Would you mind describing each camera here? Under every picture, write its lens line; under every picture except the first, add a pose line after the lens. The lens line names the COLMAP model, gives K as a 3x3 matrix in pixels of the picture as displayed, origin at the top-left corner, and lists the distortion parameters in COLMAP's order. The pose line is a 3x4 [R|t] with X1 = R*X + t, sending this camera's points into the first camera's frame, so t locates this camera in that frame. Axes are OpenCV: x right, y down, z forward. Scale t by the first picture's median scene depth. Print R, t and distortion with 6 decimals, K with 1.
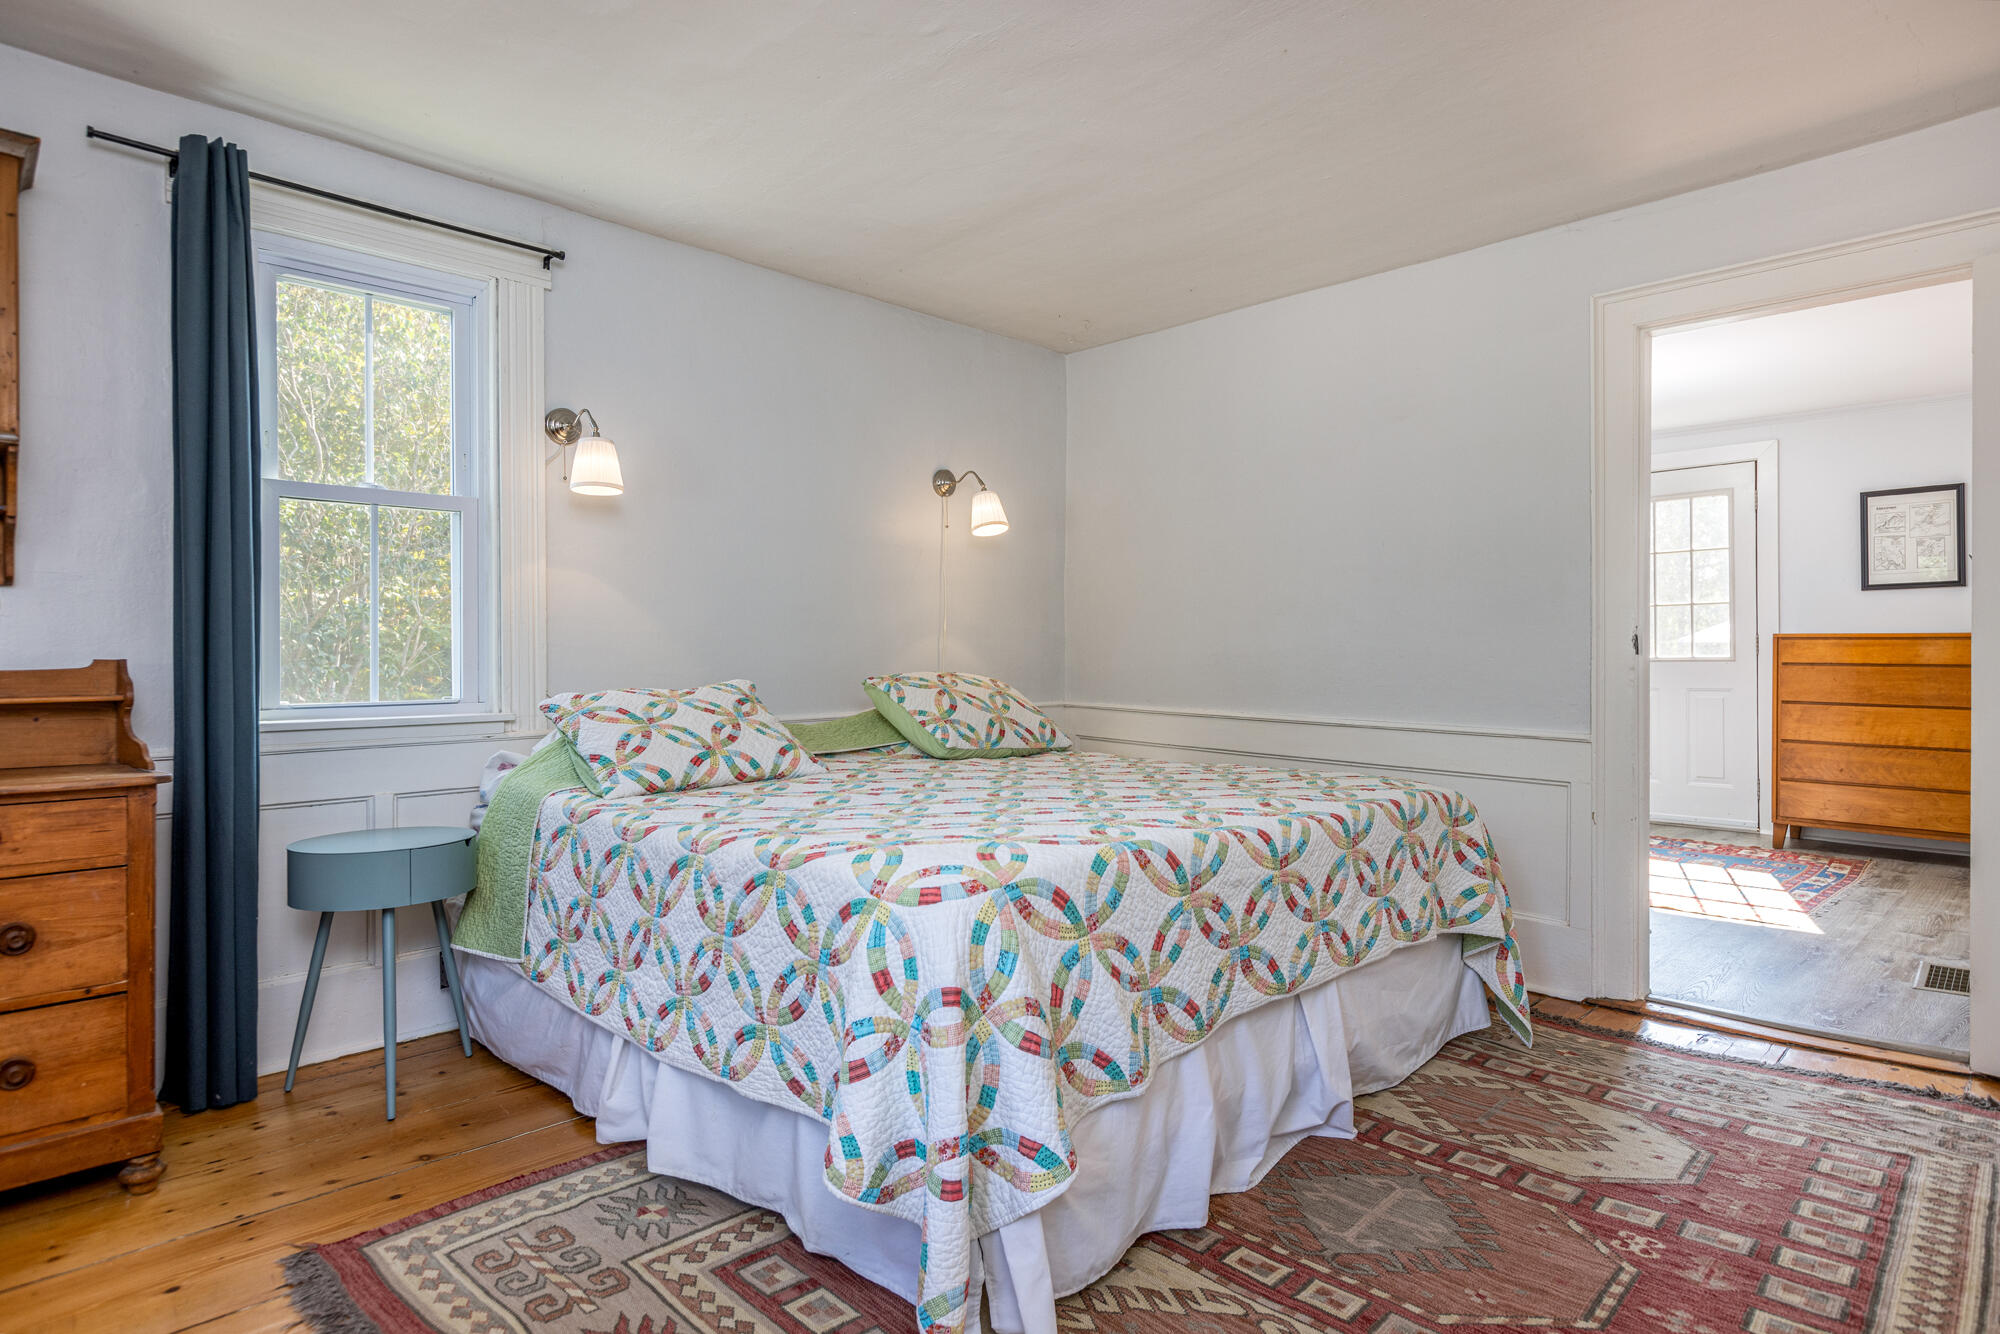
lens RADIAL K [[1125.5, 0, 996.8], [0, 1125.5, 659.9], [0, 0, 1]] dist [0.002093, 0.000155]
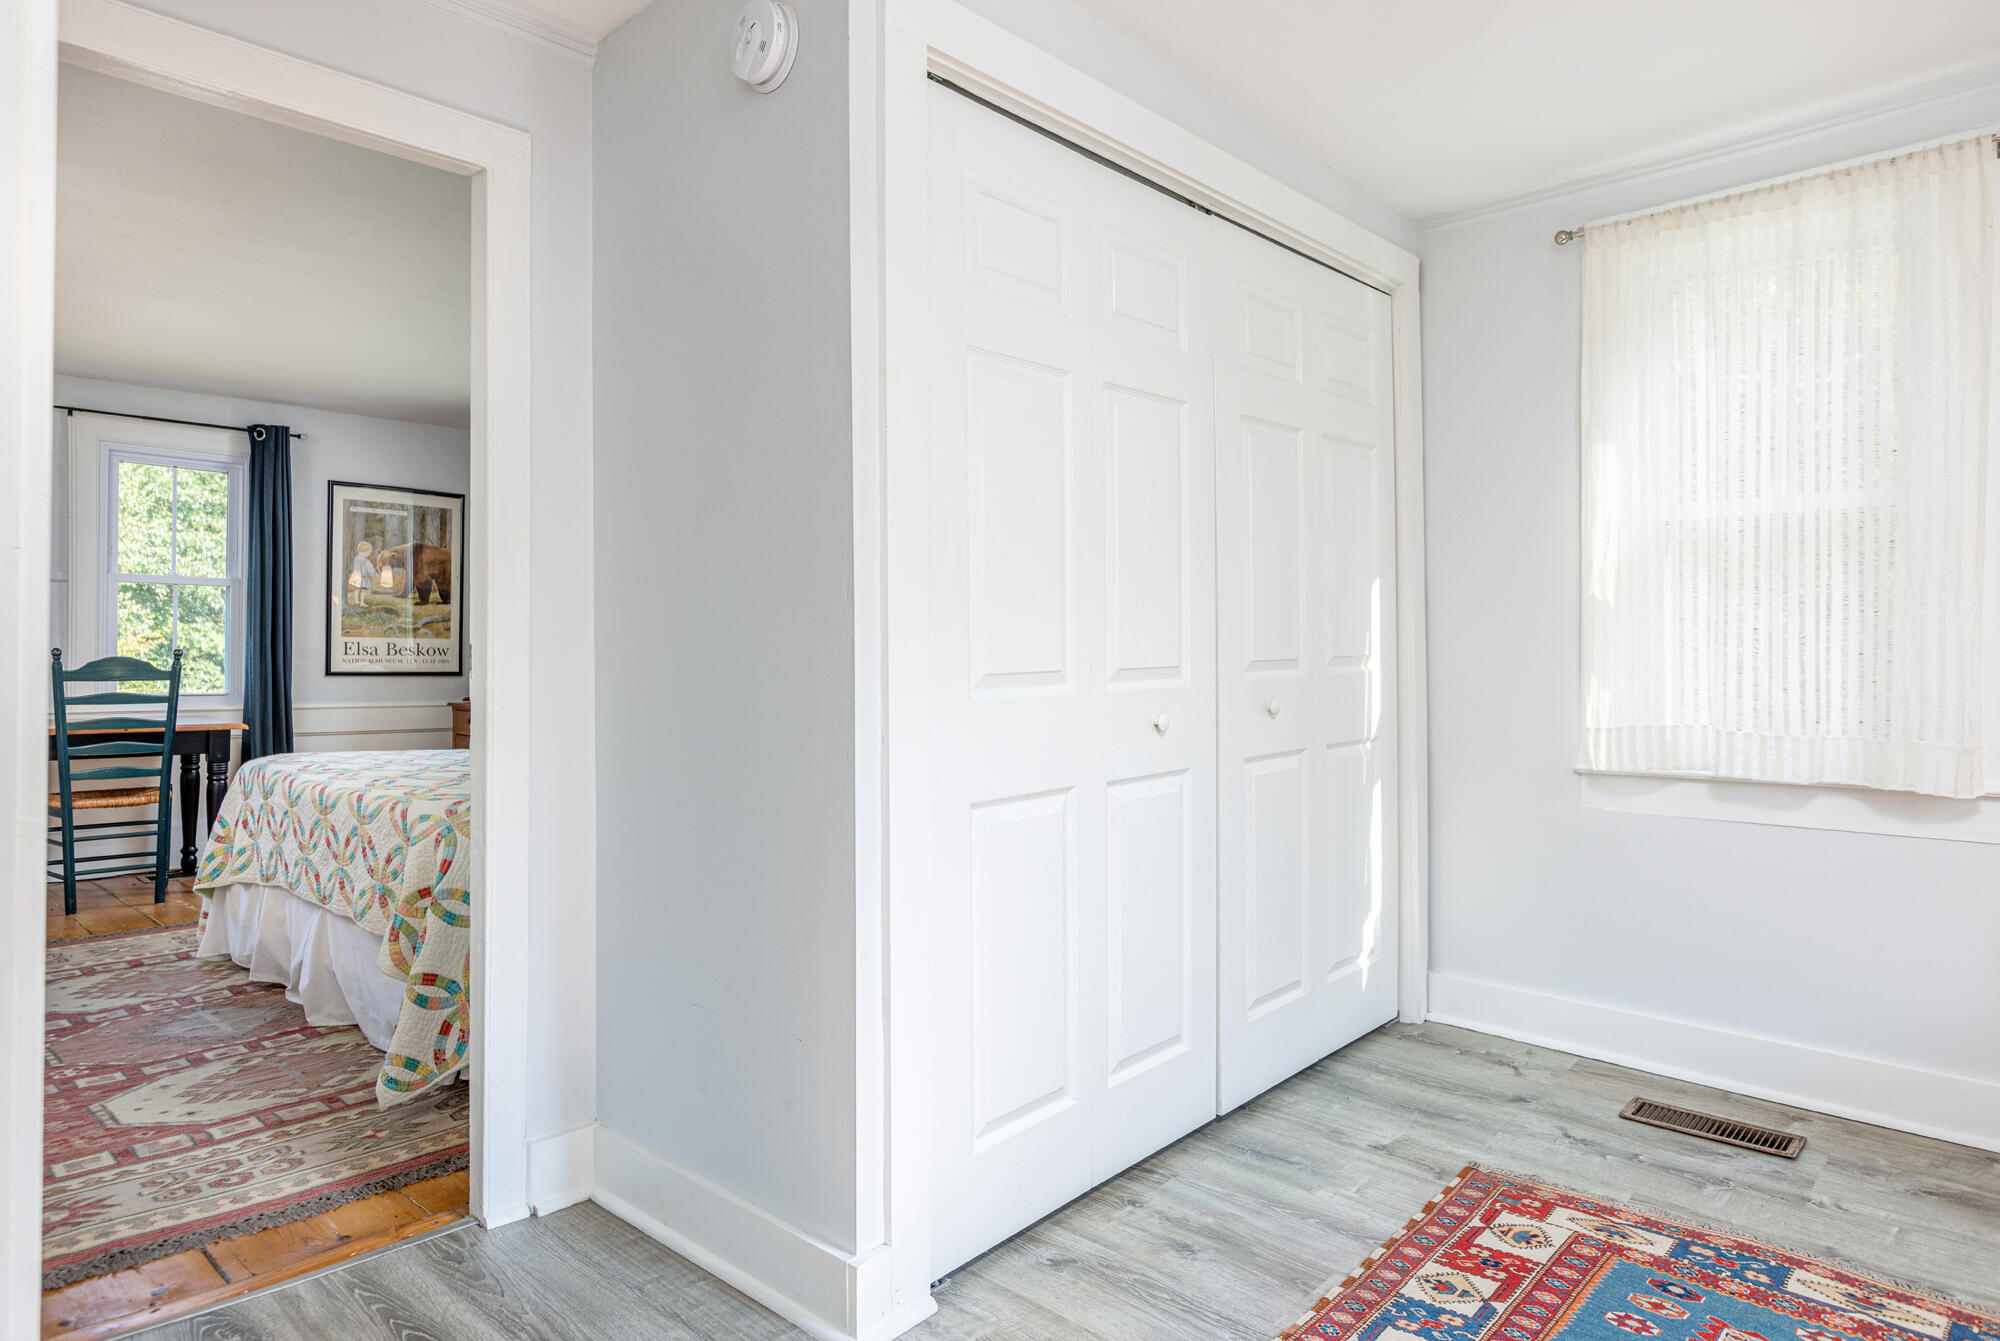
lens RADIAL K [[1198.0, 0, 996.7], [0, 1198.0, 666.2], [0, 0, 1]] dist [-0.004115, -0.000461]
pose [[0.001588, -0.000259, -0.999999, 1.769423], [-0.005815, 0.999983, -0.000268, -0.015199], [0.999982, 0.005816, 0.001587, 1.830604]]
